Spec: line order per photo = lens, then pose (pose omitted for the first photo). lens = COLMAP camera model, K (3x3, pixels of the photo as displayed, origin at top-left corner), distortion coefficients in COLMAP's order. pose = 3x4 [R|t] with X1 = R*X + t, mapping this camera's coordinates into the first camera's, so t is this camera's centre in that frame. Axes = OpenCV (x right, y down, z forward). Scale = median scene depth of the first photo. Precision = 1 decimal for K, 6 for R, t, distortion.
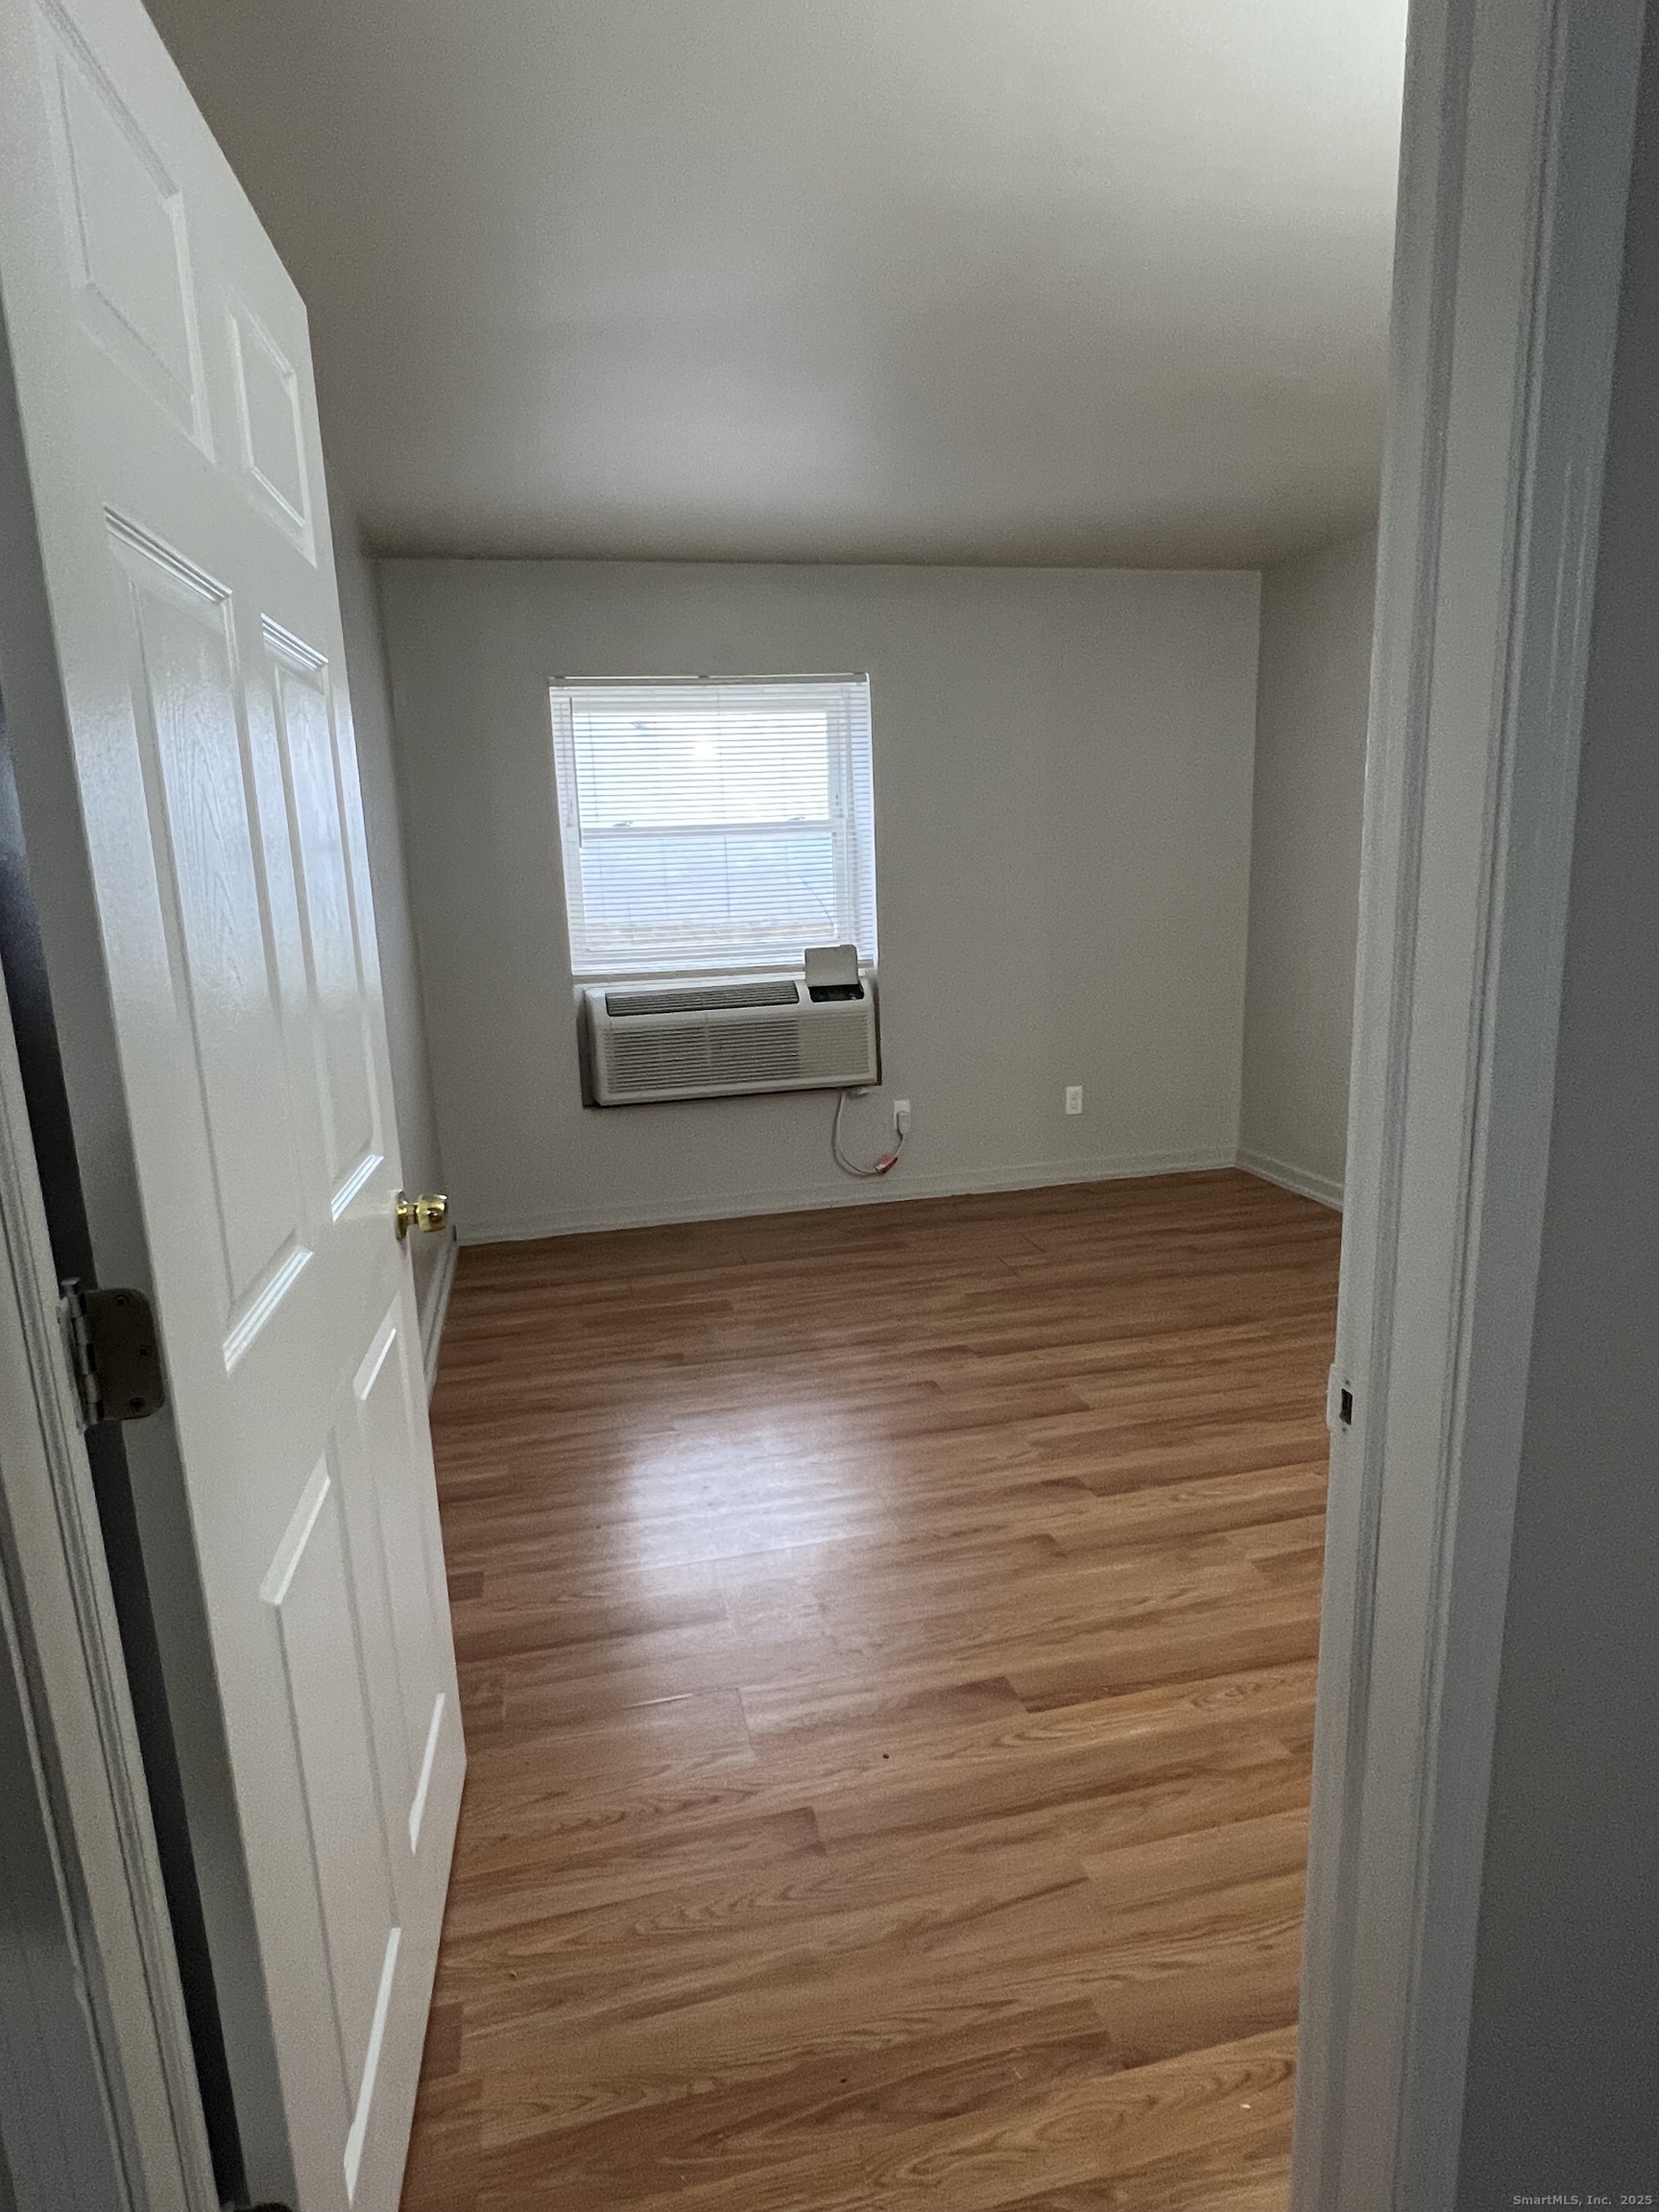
lens RADIAL K [[1237.2, 0, 819.3], [0, 1237.2, 1101.7], [0, 0, 1]] dist [0.005723, 0.001940]
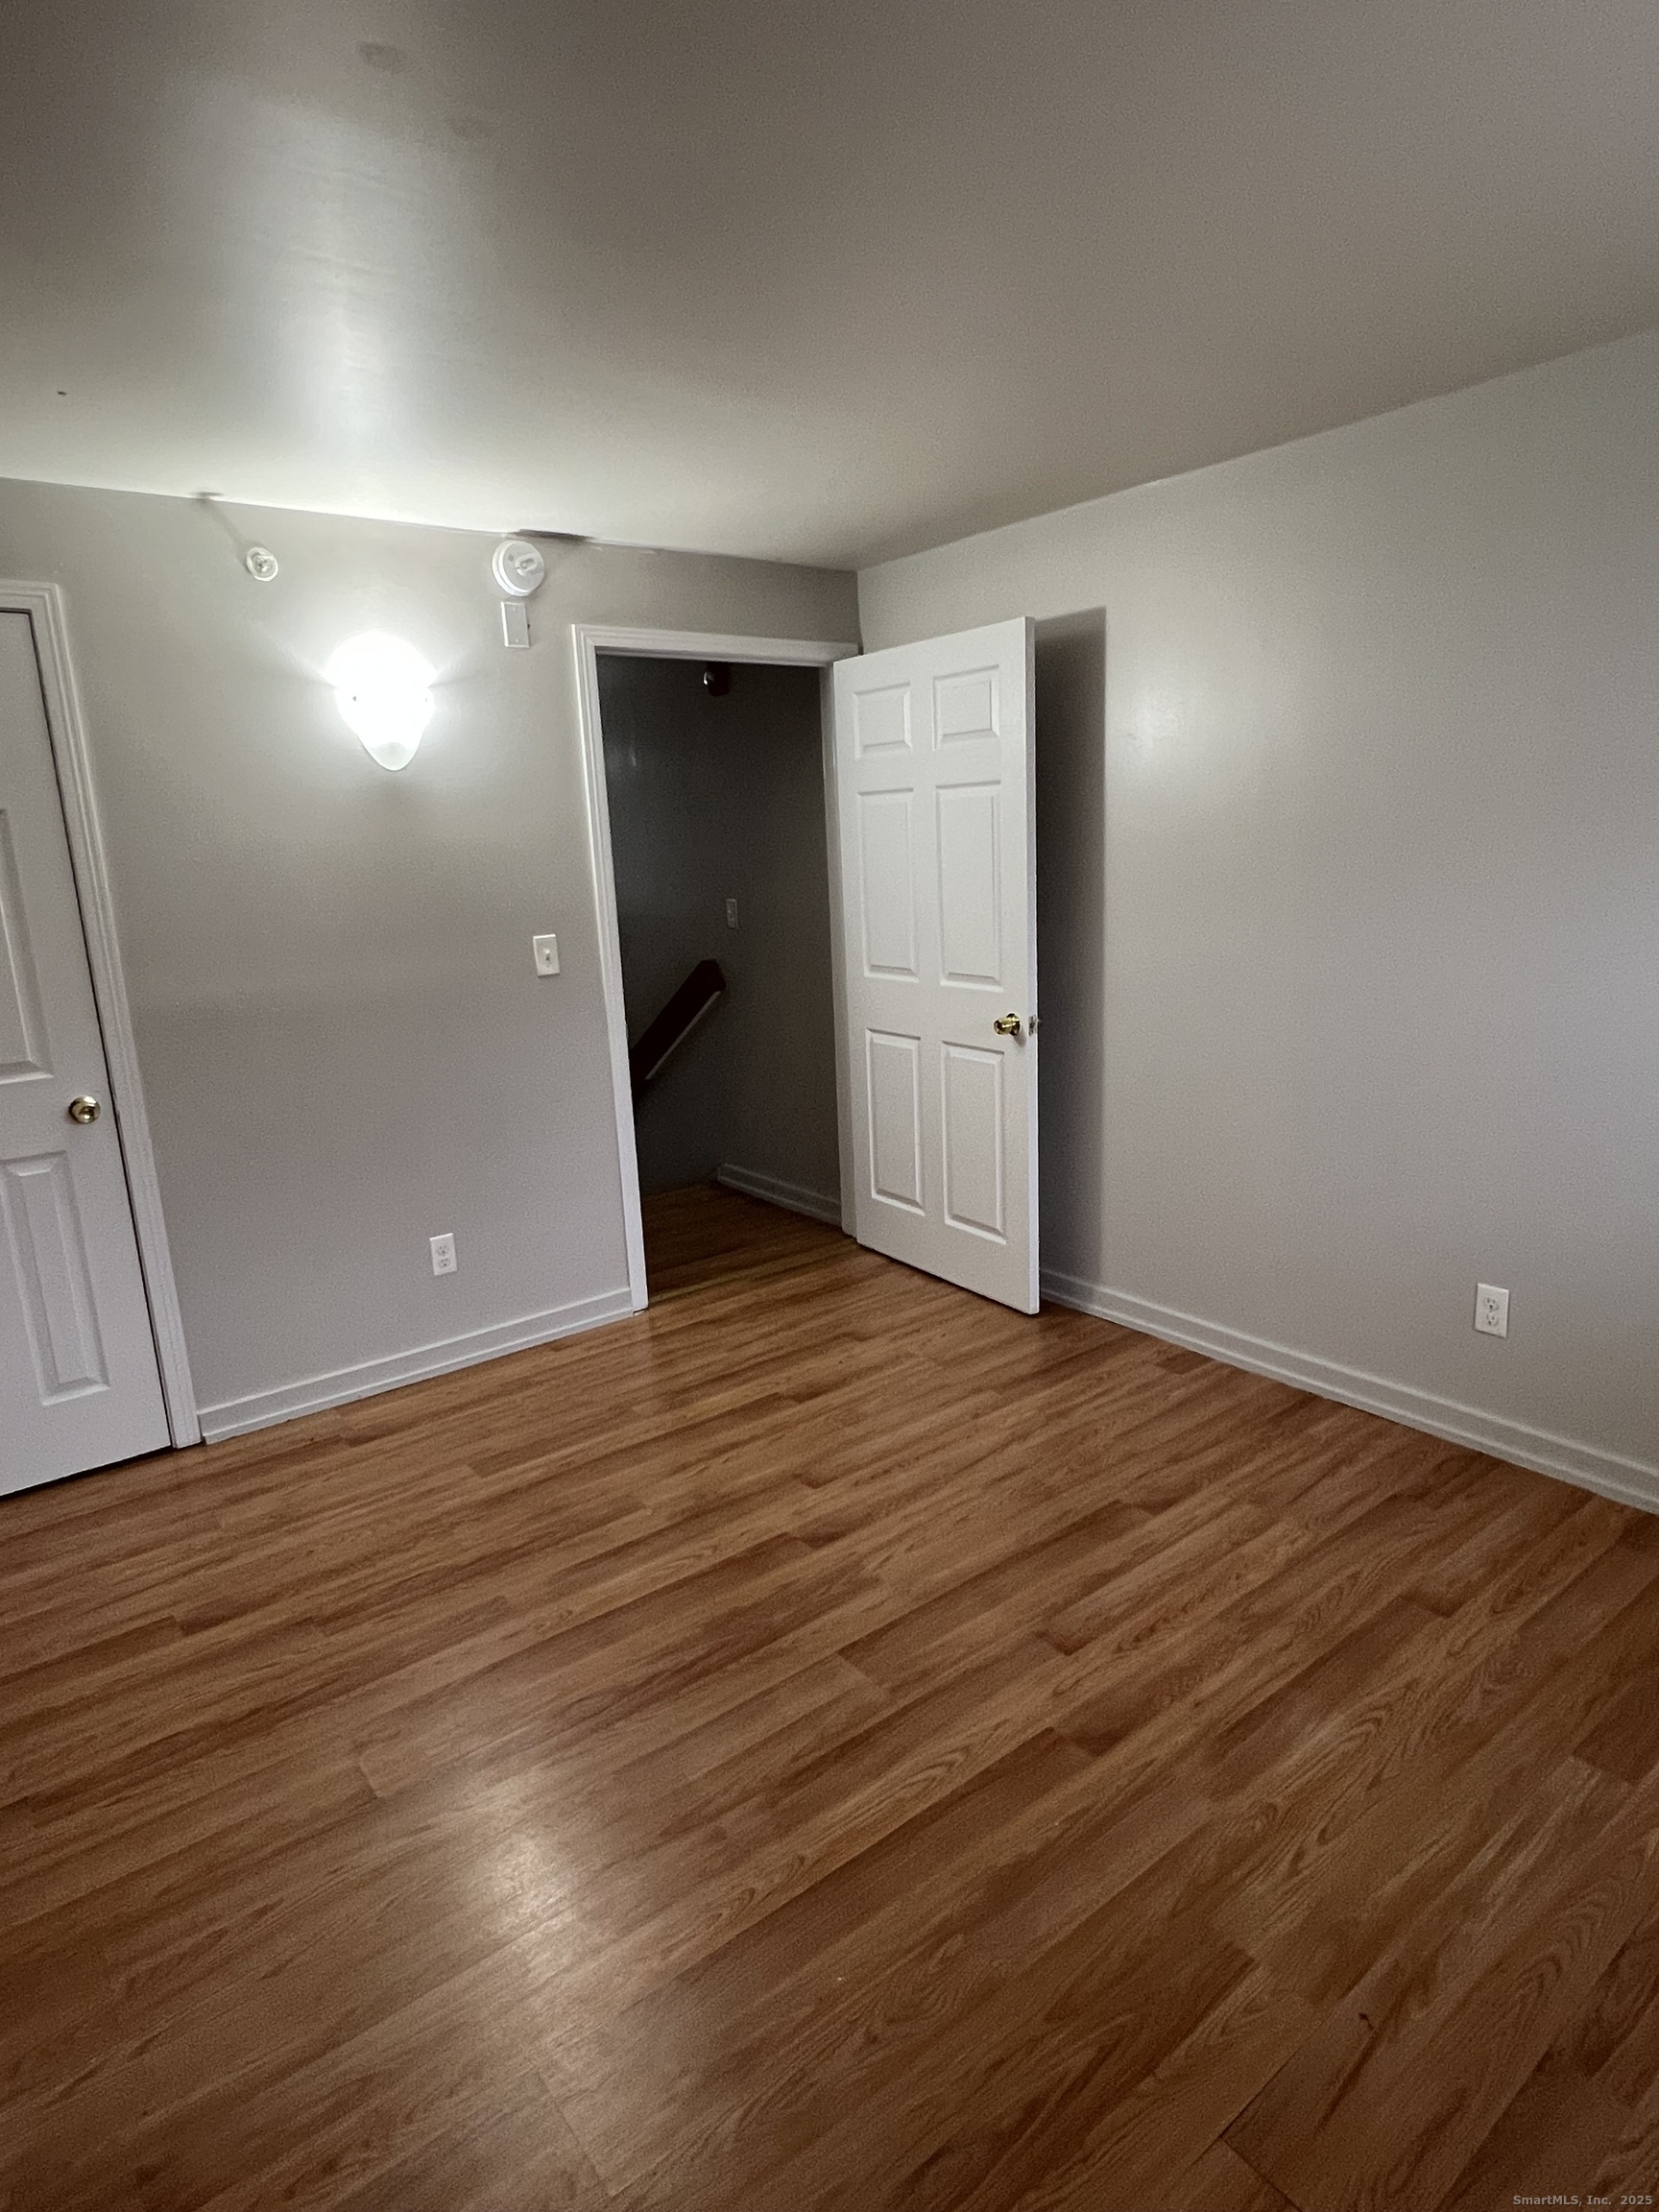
lens RADIAL K [[1237.2, 0, 819.3], [0, 1237.2, 1101.7], [0, 0, 1]] dist [0.005723, 0.001940]
pose [[-0.904560, 0.164907, -0.393163, 0.538583], [-0.007035, 0.916269, 0.400501, -0.412886], [0.426289, 0.365043, -0.827660, 1.713759]]
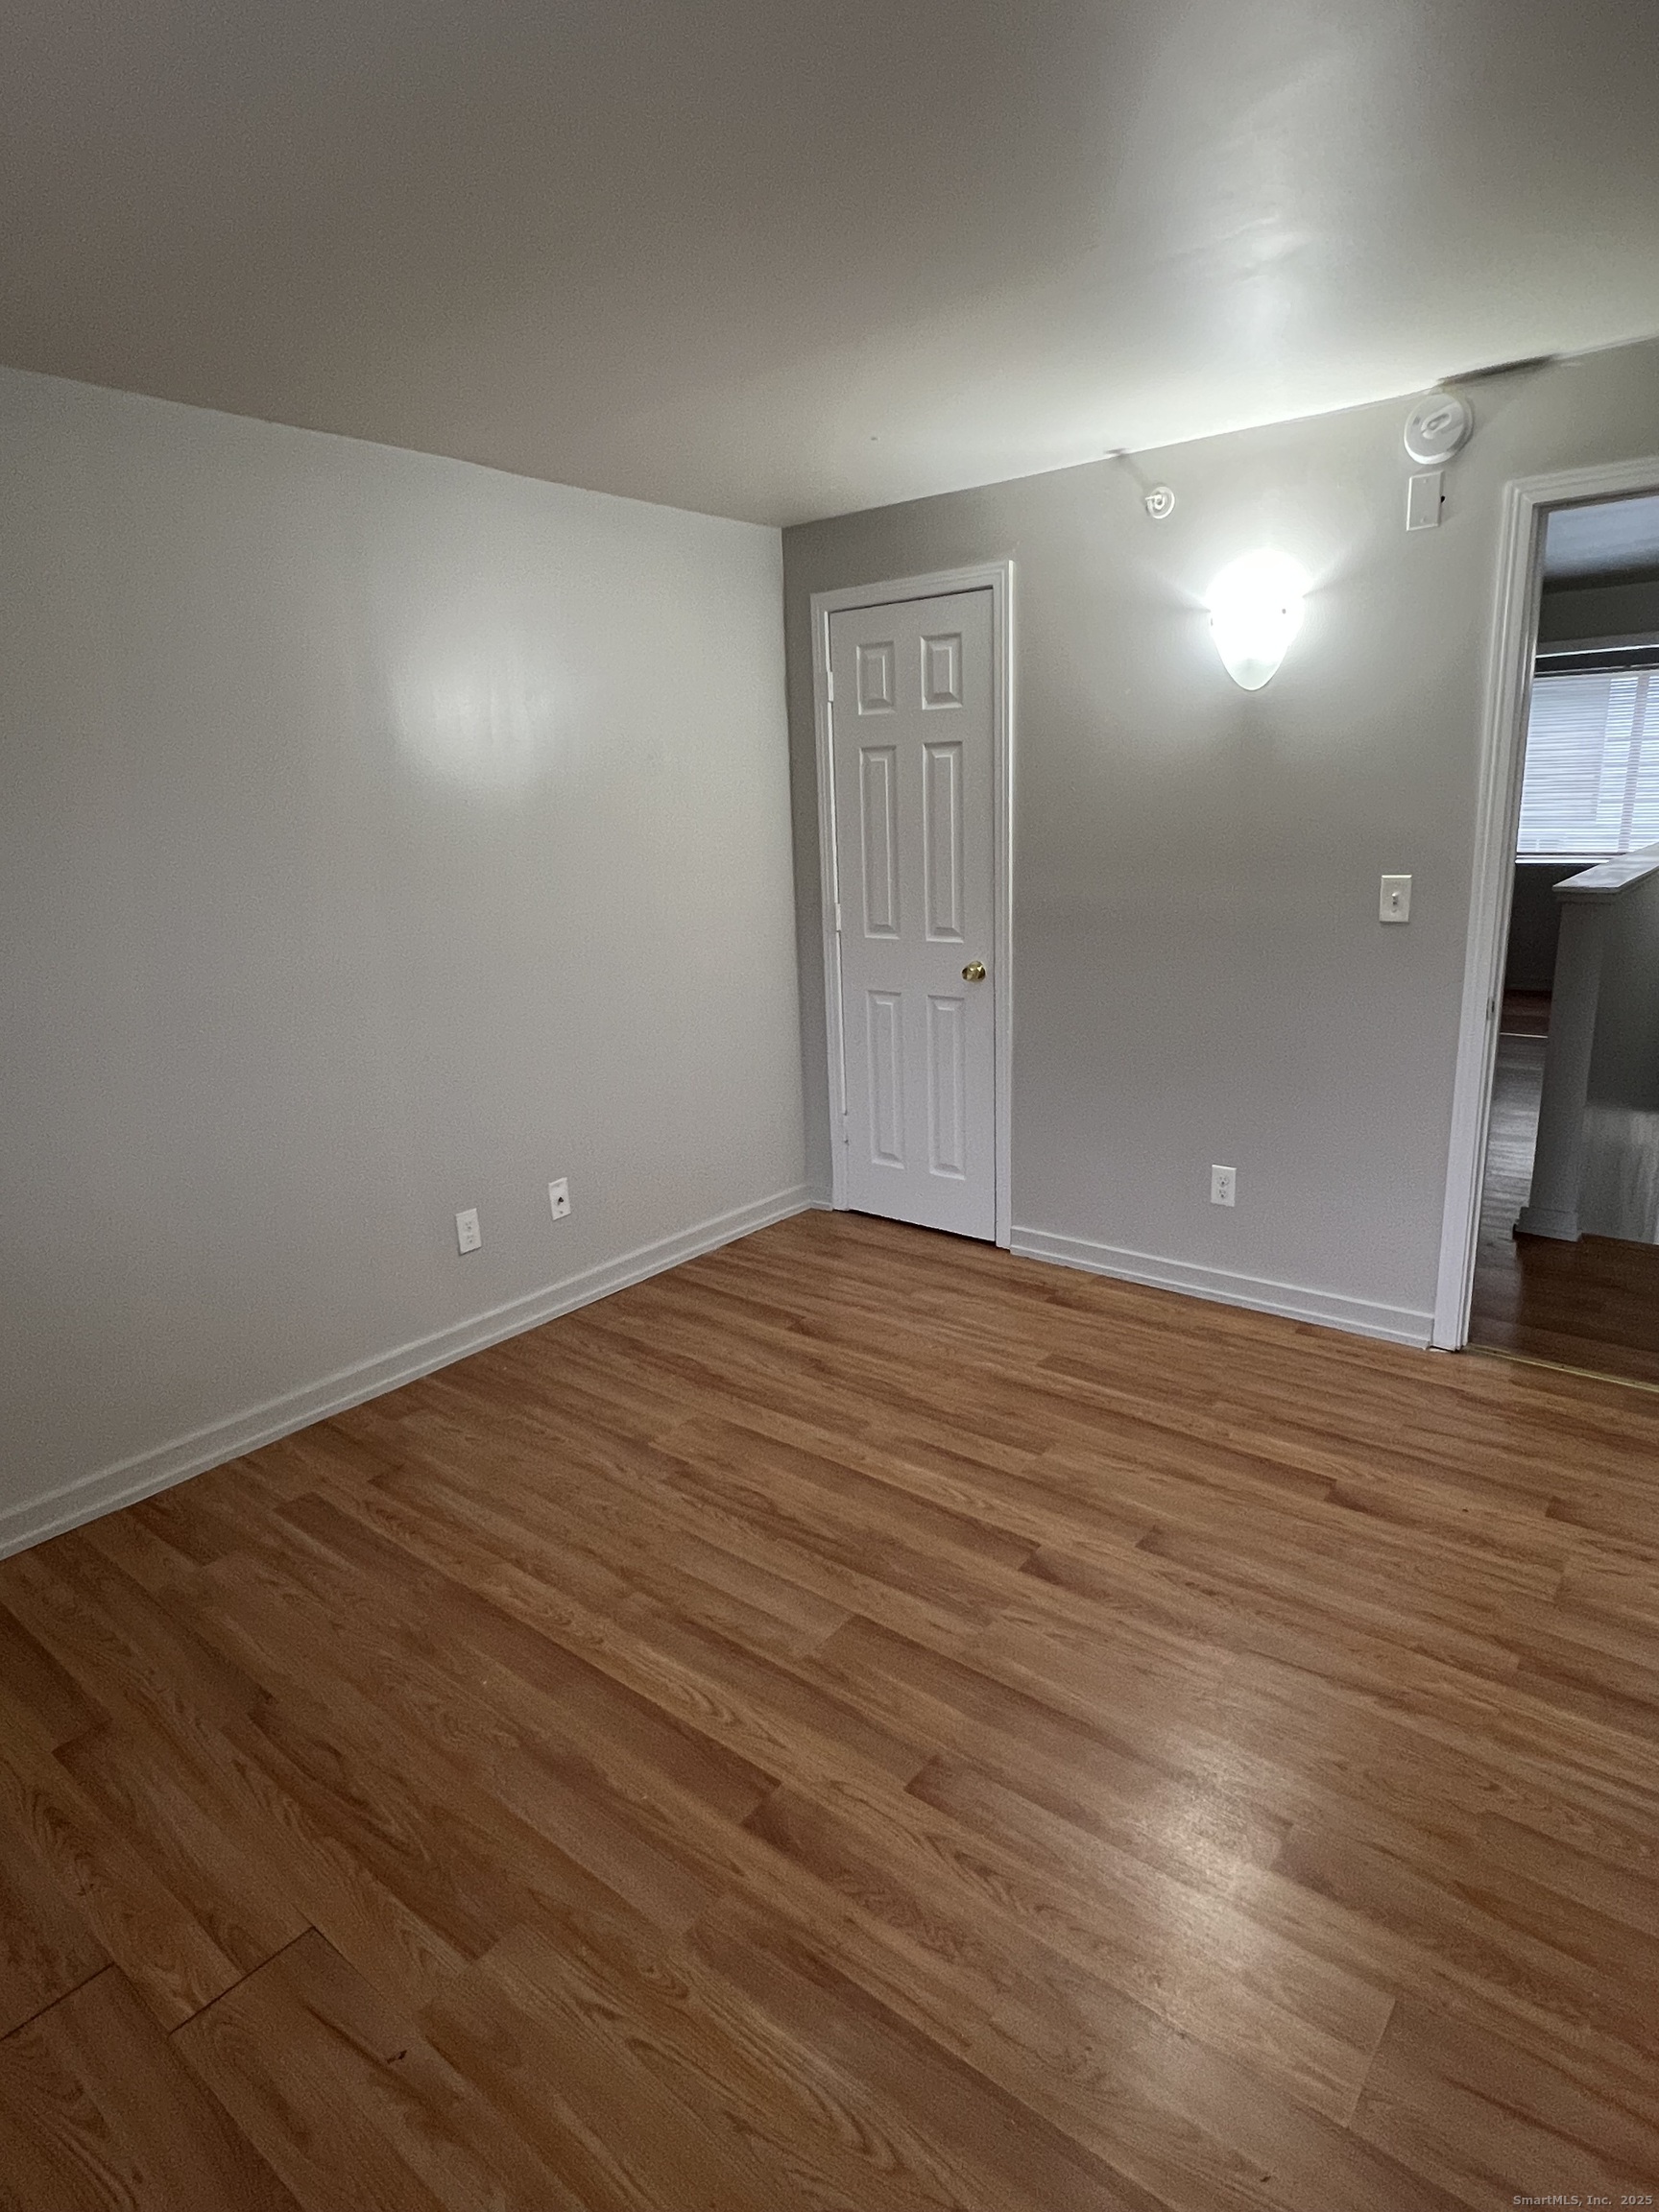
lens RADIAL K [[1243.5, 0, 837.4], [0, 1243.5, 1095.5], [0, 0, 1]] dist [0.001538, 0.002266]
pose [[-0.618374, -0.126850, 0.775579, -0.367300], [0.216659, 0.921125, 0.323399, -0.332285], [-0.755428, 0.368018, -0.542117, 1.491589]]
